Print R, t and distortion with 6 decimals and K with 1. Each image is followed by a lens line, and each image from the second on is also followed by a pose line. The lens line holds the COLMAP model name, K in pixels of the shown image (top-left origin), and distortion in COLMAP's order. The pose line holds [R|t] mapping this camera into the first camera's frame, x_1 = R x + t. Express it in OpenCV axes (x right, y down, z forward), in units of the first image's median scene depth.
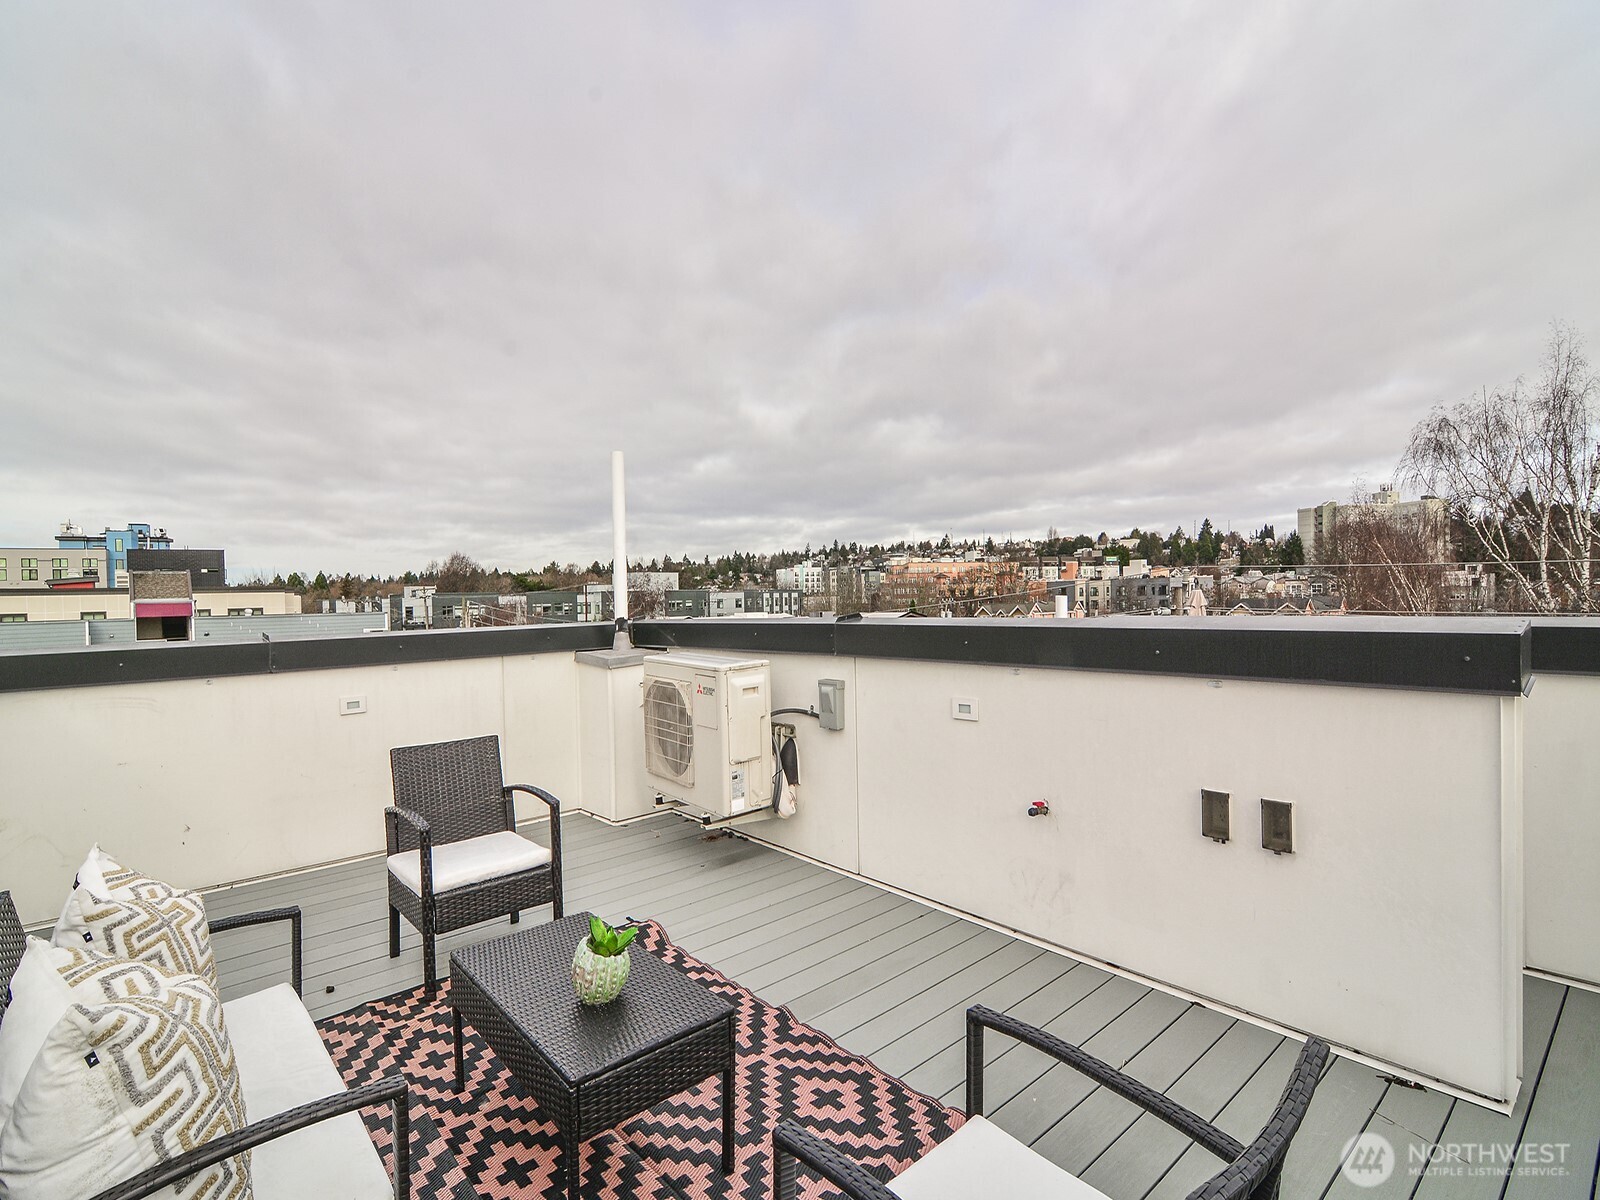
lens RADIAL K [[805.1, 0, 800.0], [0, 805.1, 600.0], [0, 0, 1]] dist [-0.000836, 0.000078]
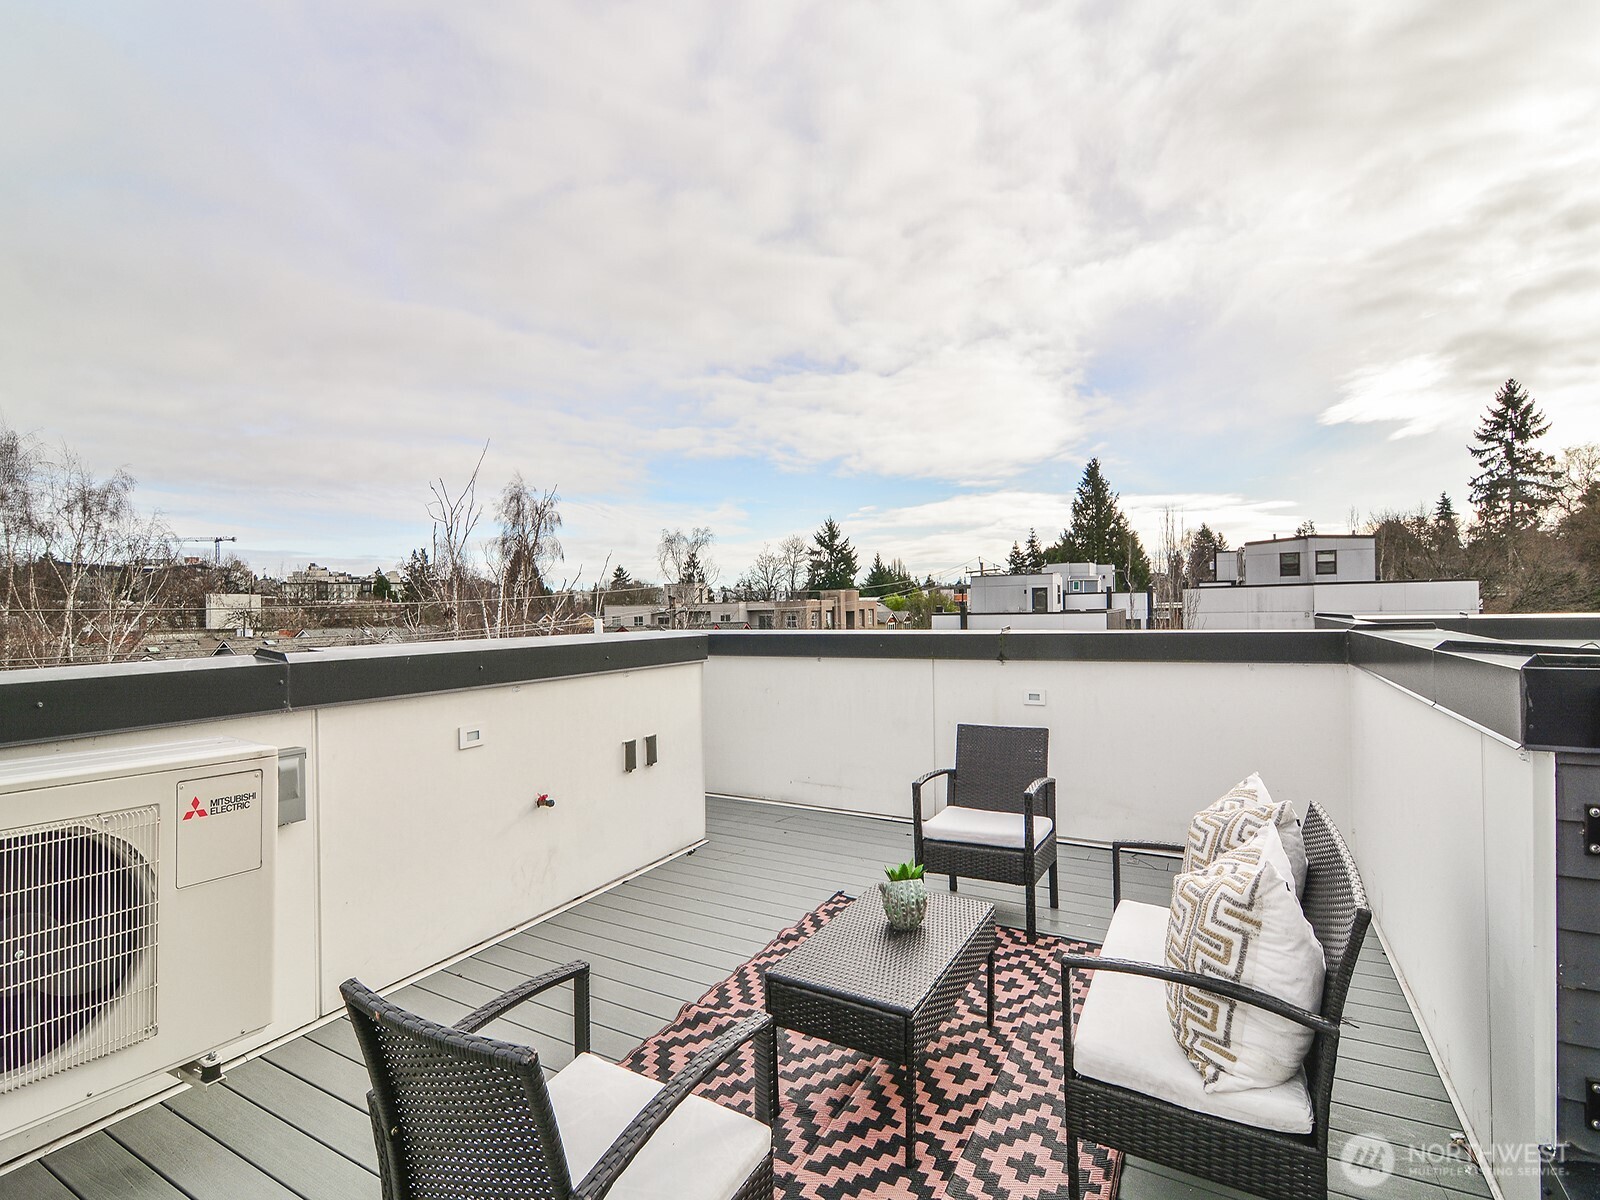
lens RADIAL K [[727.1, 0, 800.0], [0, 727.1, 600.0], [0, 0, 1]] dist [0.017948, -0.000003]
pose [[-0.339435, 0.043028, 0.939645, -1.050653], [0.033598, 0.998870, -0.033603, 0.016838], [-0.940029, 0.020164, -0.340497, 1.246100]]
